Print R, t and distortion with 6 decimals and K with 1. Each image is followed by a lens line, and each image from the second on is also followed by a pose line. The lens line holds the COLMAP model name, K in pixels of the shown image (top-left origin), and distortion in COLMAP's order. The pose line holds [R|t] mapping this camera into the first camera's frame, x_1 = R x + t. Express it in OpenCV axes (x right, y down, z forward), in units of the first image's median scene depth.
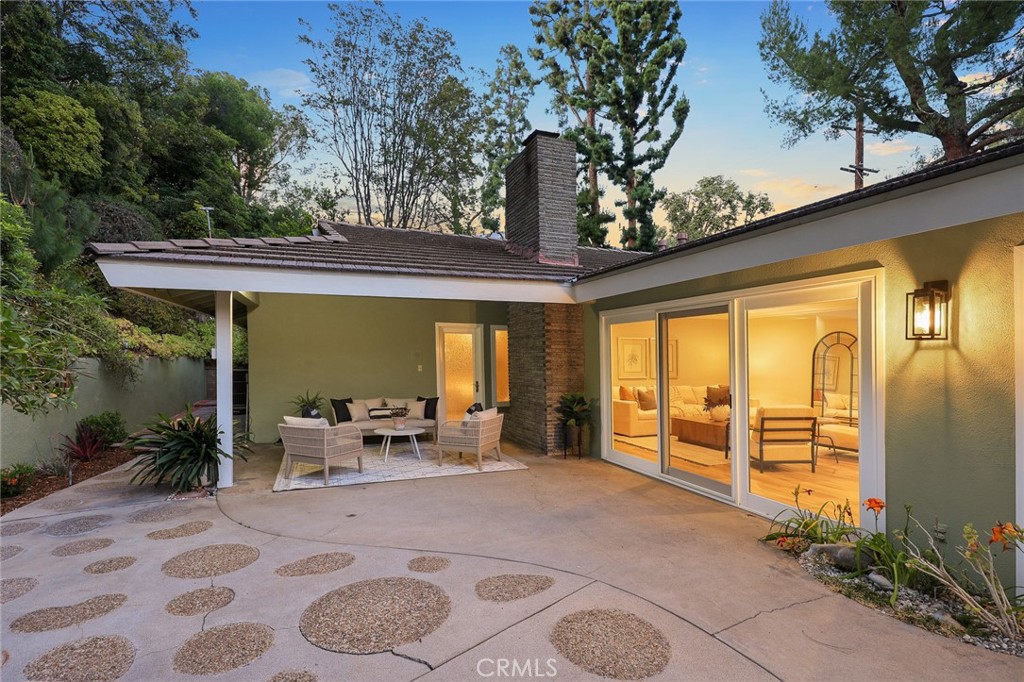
lens RADIAL K [[471.2, 0, 511.7], [0, 471.2, 348.0], [0, 0, 1]] dist [0.003408, 0.000179]
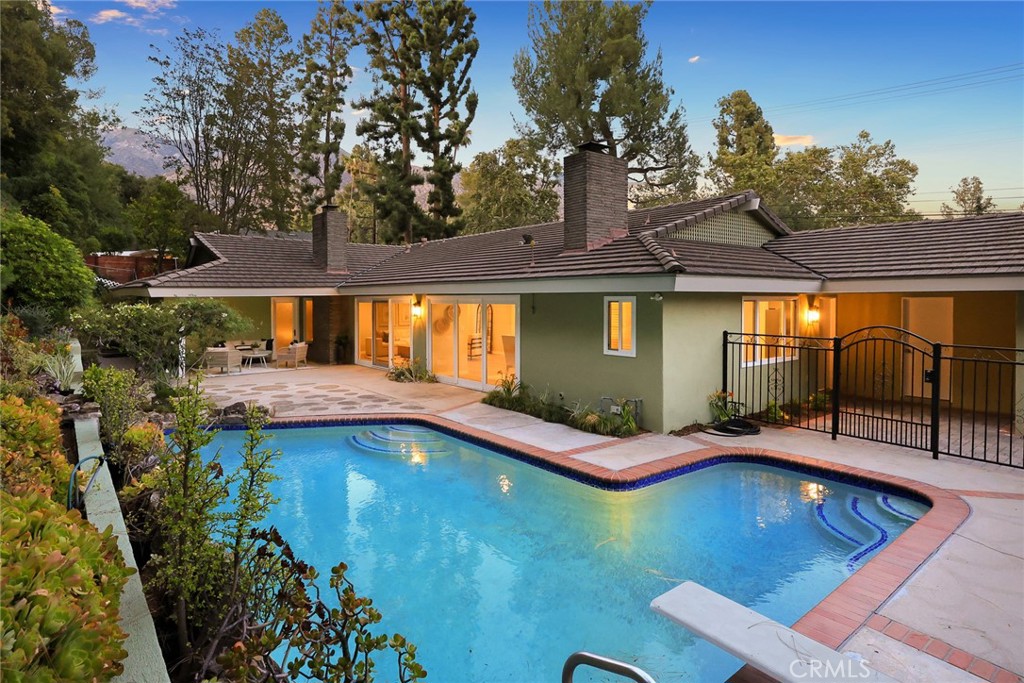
lens RADIAL K [[550.1, 0, 476.0], [0, 550.1, 254.0], [0, 0, 1]] dist [0.000447, -0.000025]
pose [[0.969328, 0.007975, 0.245641, 0.020641], [0.006798, 0.998221, -0.059236, -0.023410], [-0.245676, 0.059089, 0.967549, -0.321974]]
